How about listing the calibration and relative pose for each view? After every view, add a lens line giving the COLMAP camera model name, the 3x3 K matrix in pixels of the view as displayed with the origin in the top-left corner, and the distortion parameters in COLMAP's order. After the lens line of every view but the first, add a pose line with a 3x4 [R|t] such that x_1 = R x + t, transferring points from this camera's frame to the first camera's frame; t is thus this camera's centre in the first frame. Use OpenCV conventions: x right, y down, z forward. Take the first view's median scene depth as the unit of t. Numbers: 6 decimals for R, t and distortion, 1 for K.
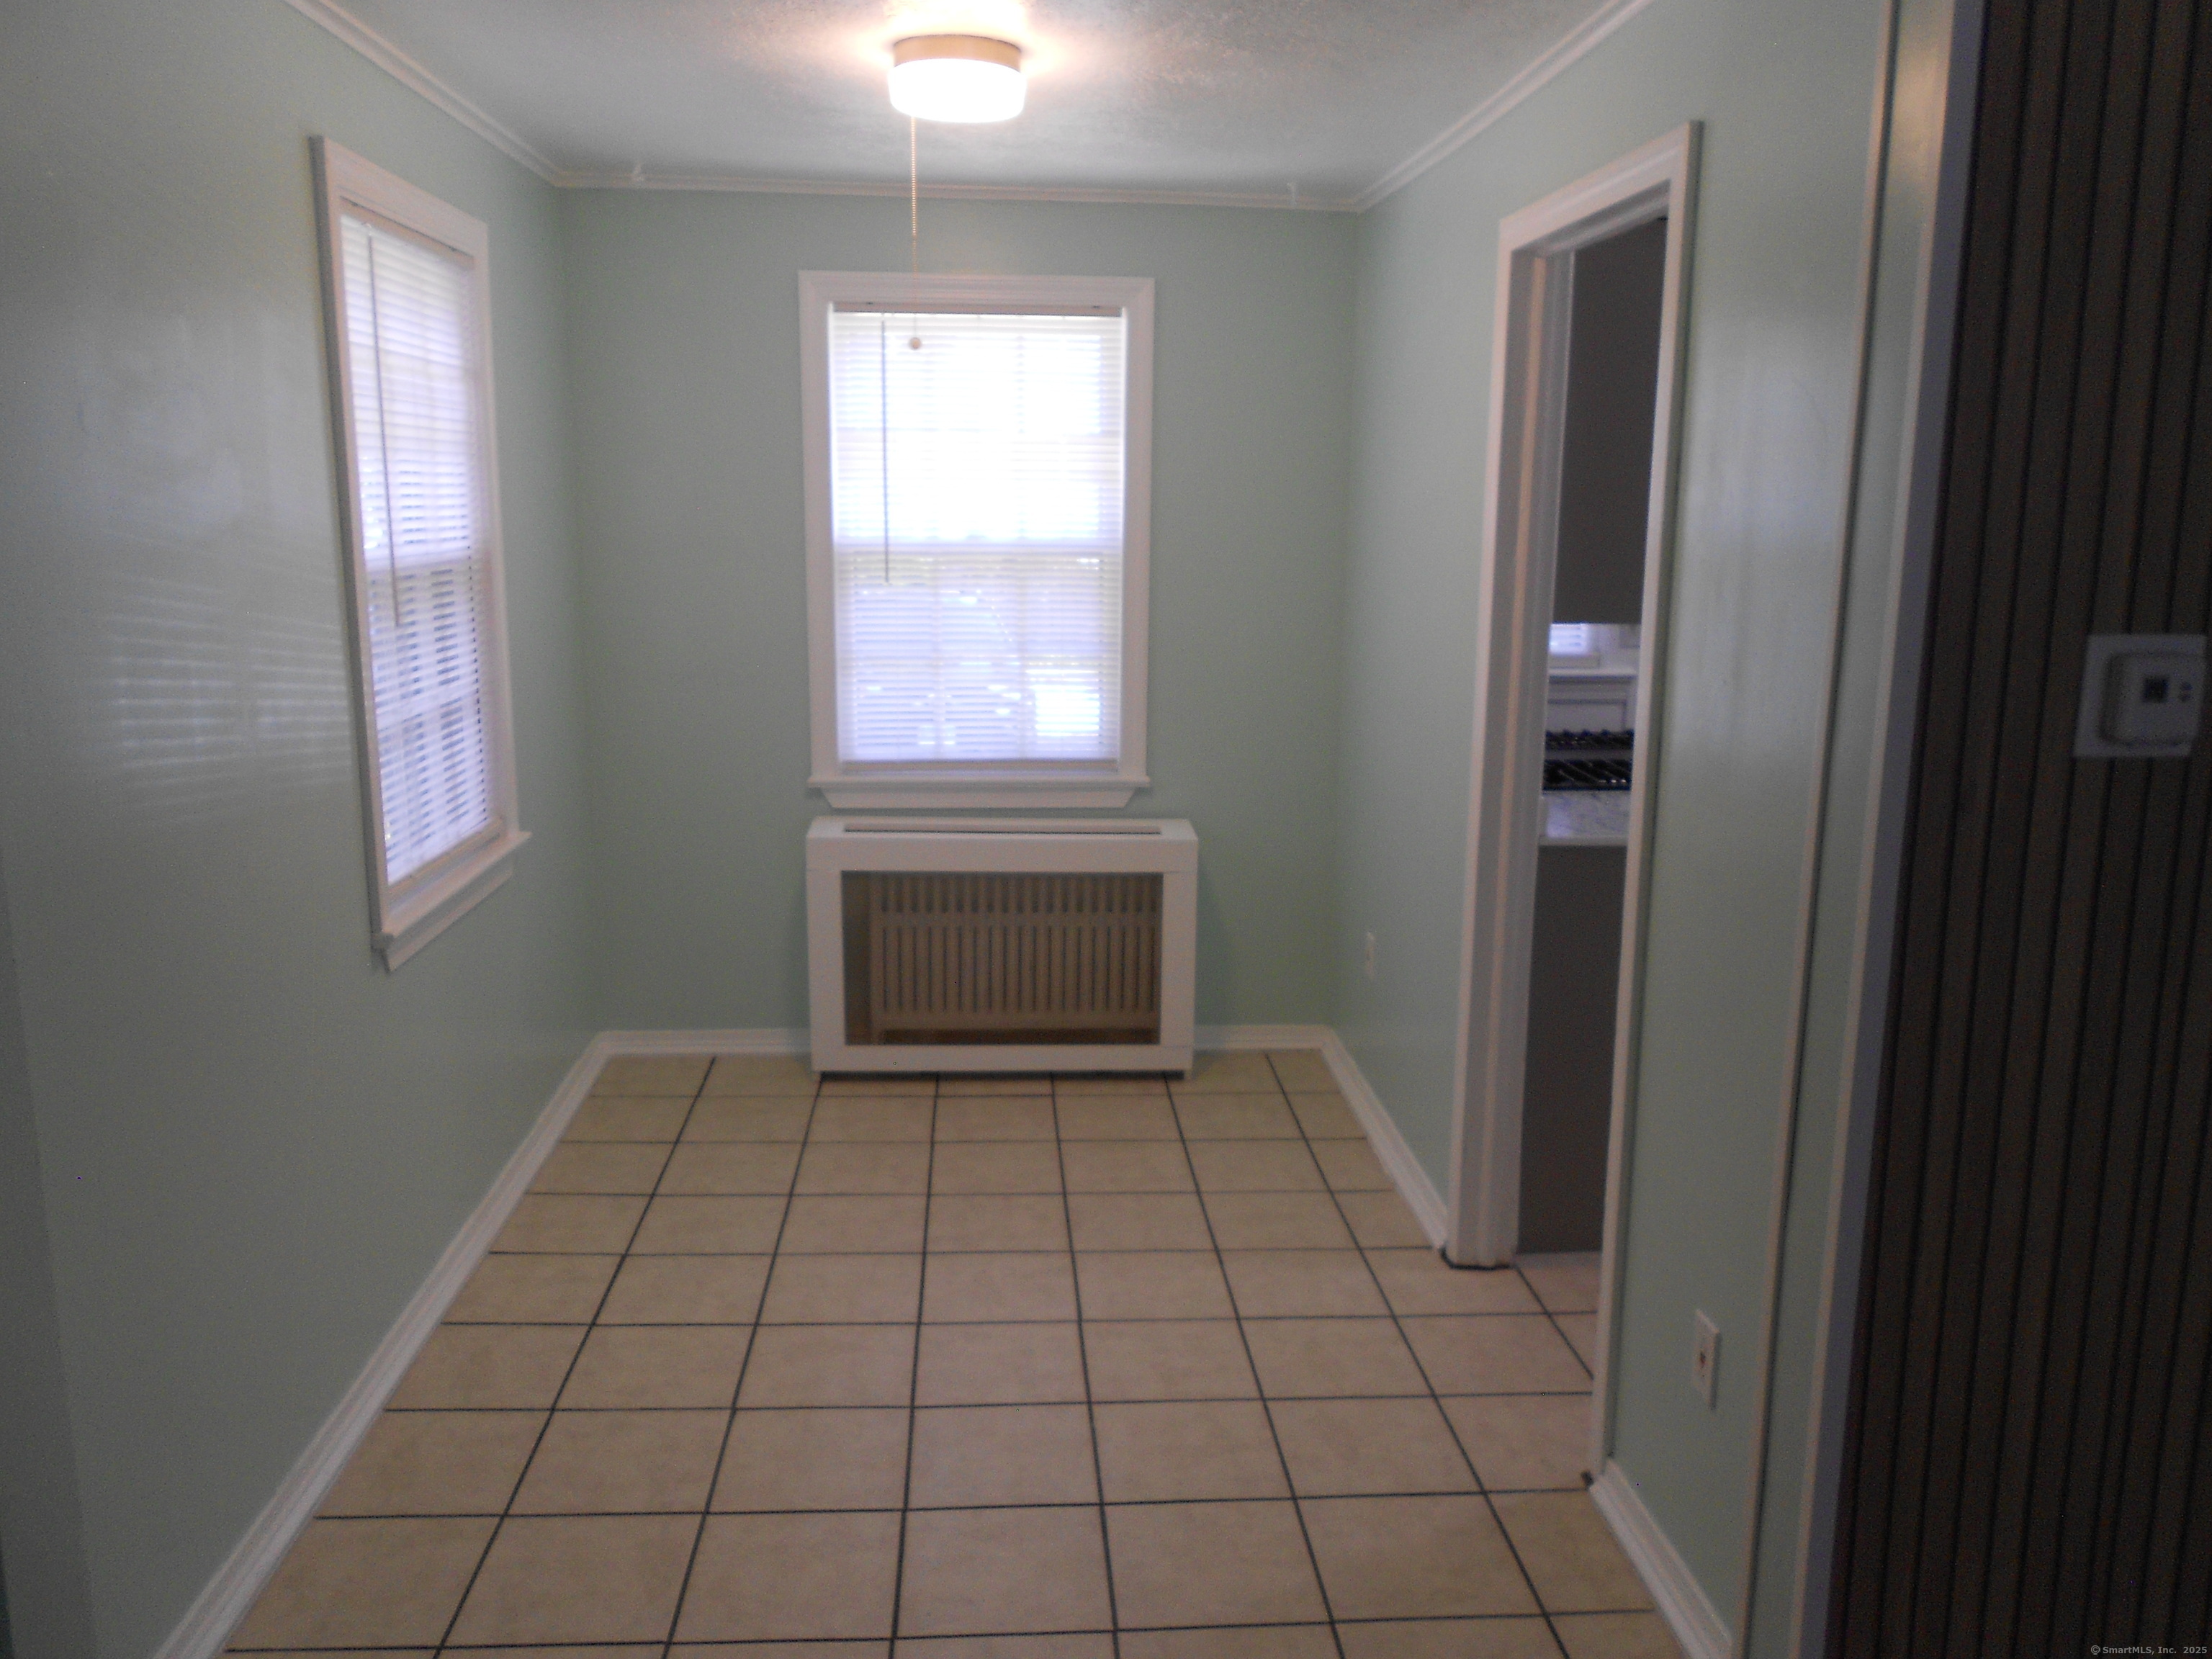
lens RADIAL K [[1755.7, 0, 1106.0], [0, 1755.7, 829.5], [0, 0, 1]] dist [-0.001921, -0.003510]
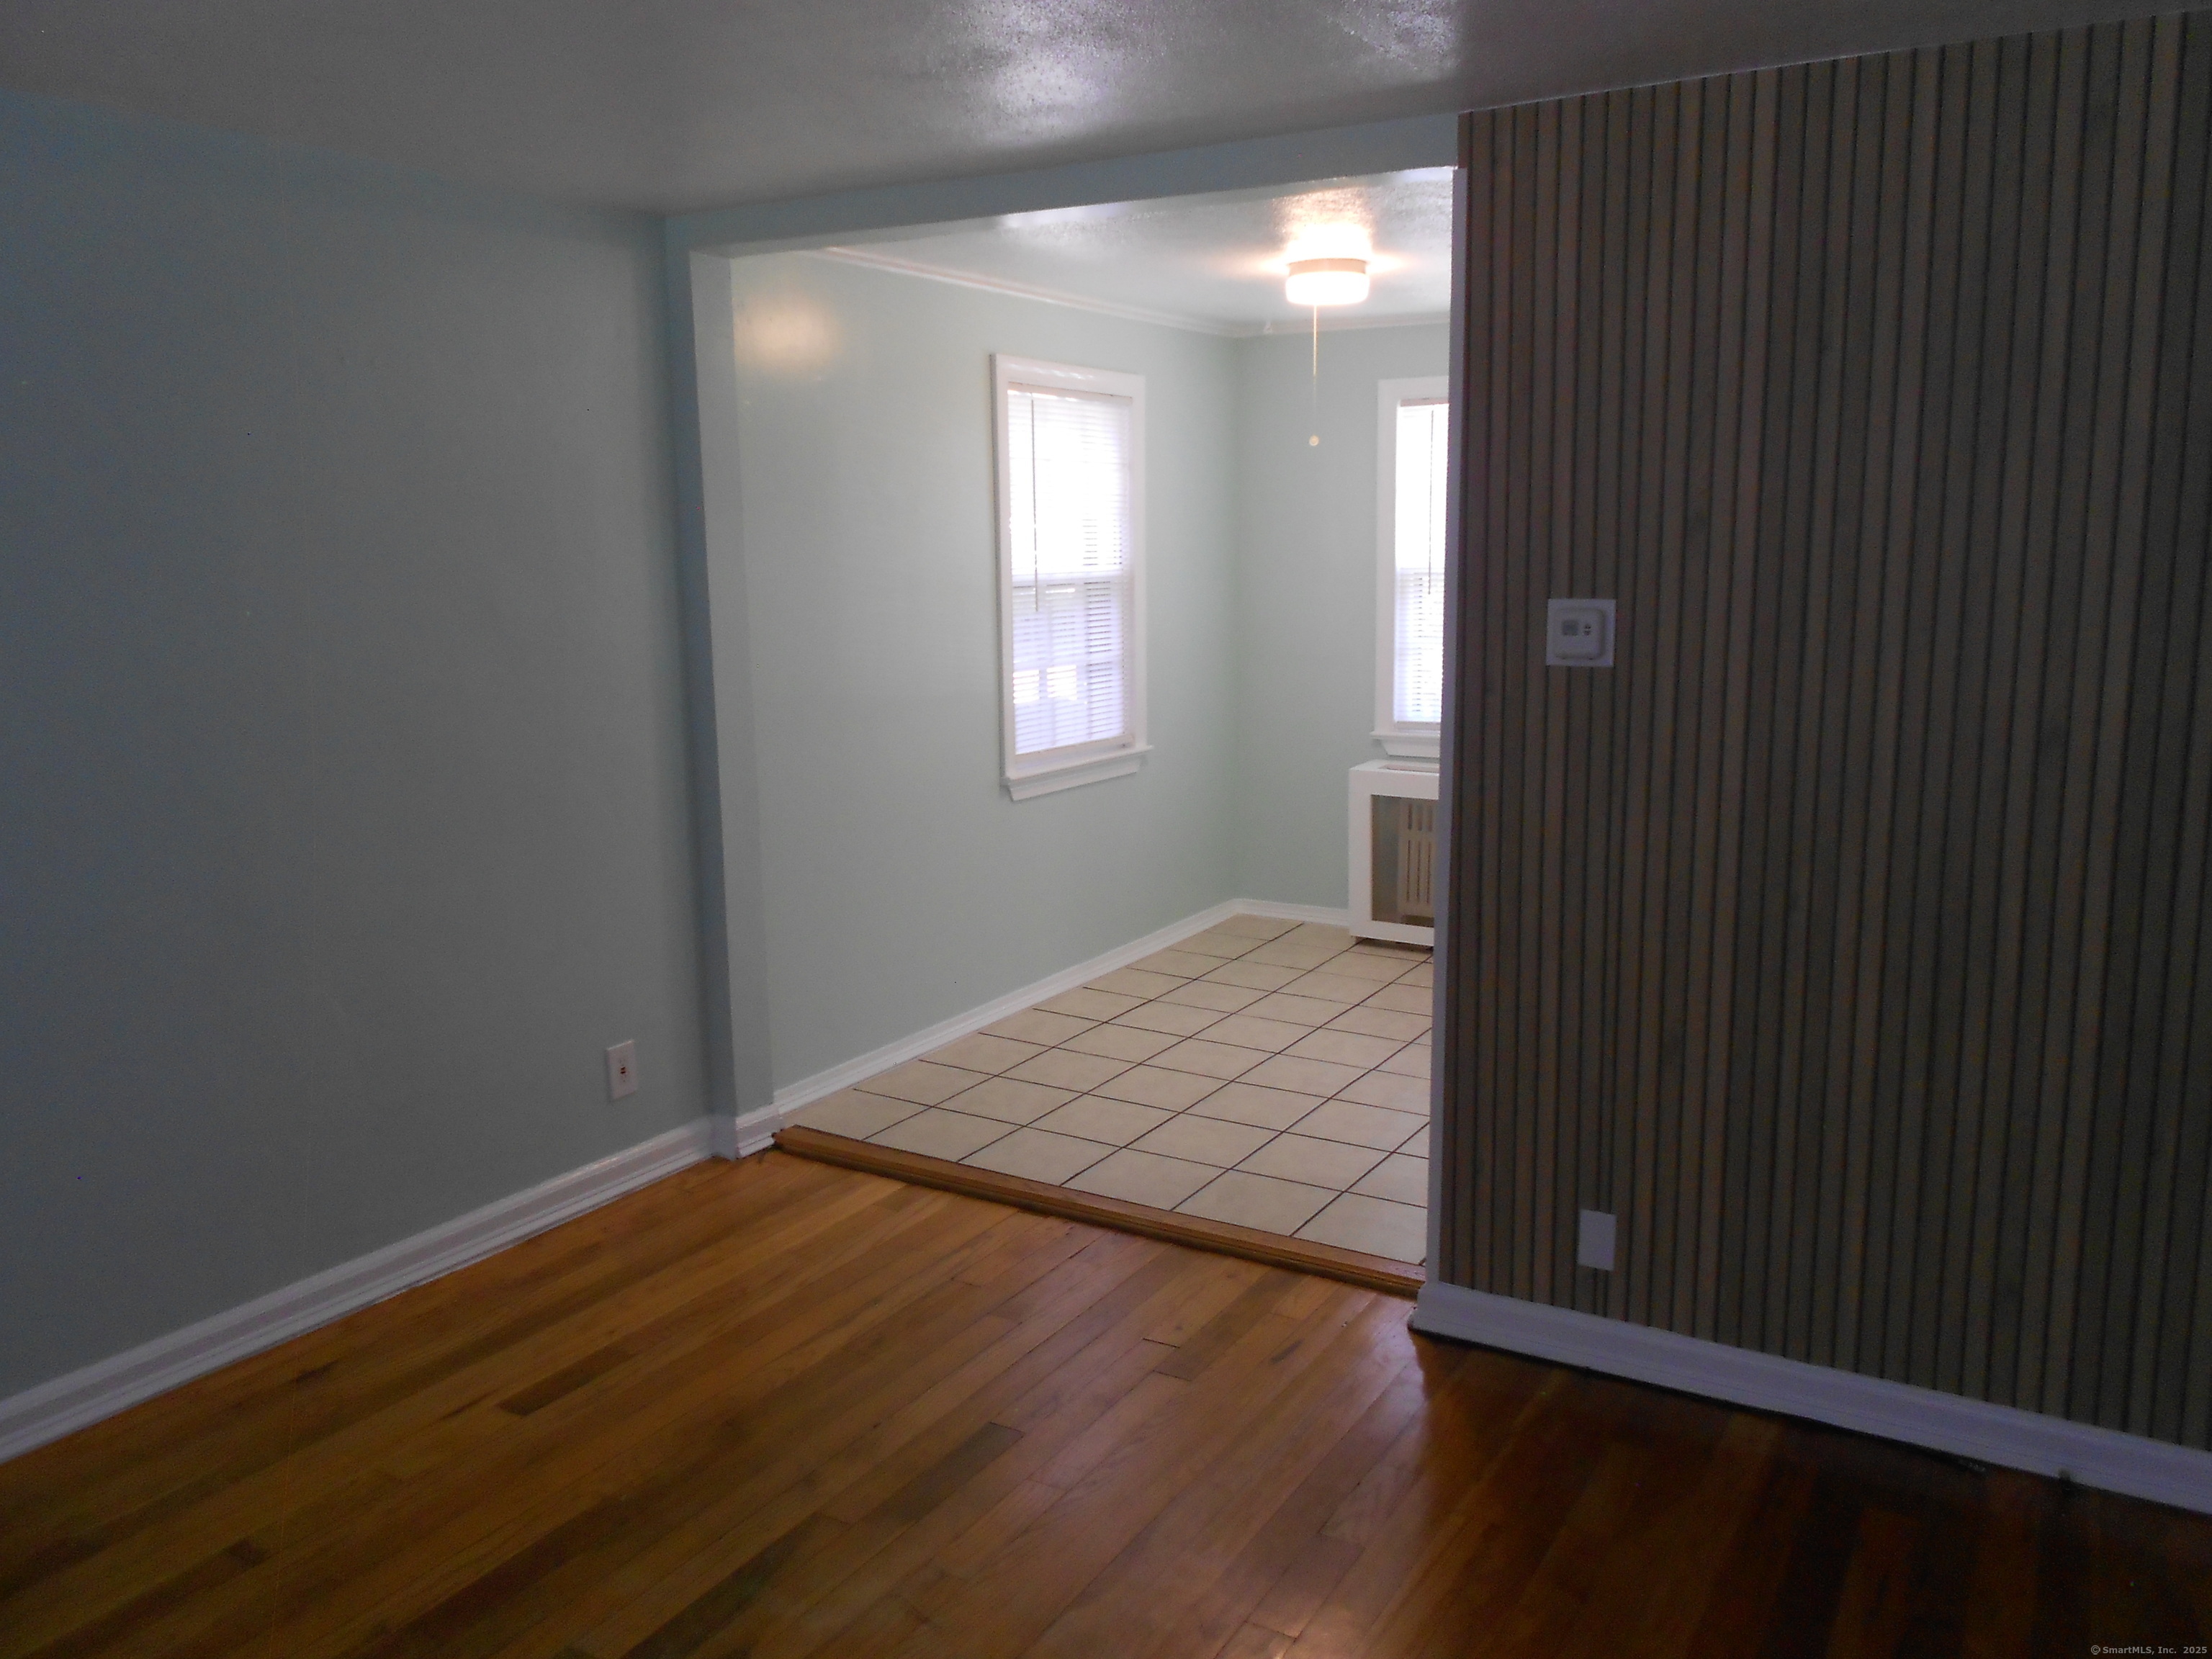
lens RADIAL K [[1755.7, 0, 1106.0], [0, 1755.7, 829.5], [0, 0, 1]] dist [-0.001921, -0.003510]
pose [[0.821630, 0.076490, -0.564866, 0.613106], [-0.089229, 0.995998, 0.005082, 0.081159], [0.562994, 0.046227, 0.825167, -0.387672]]
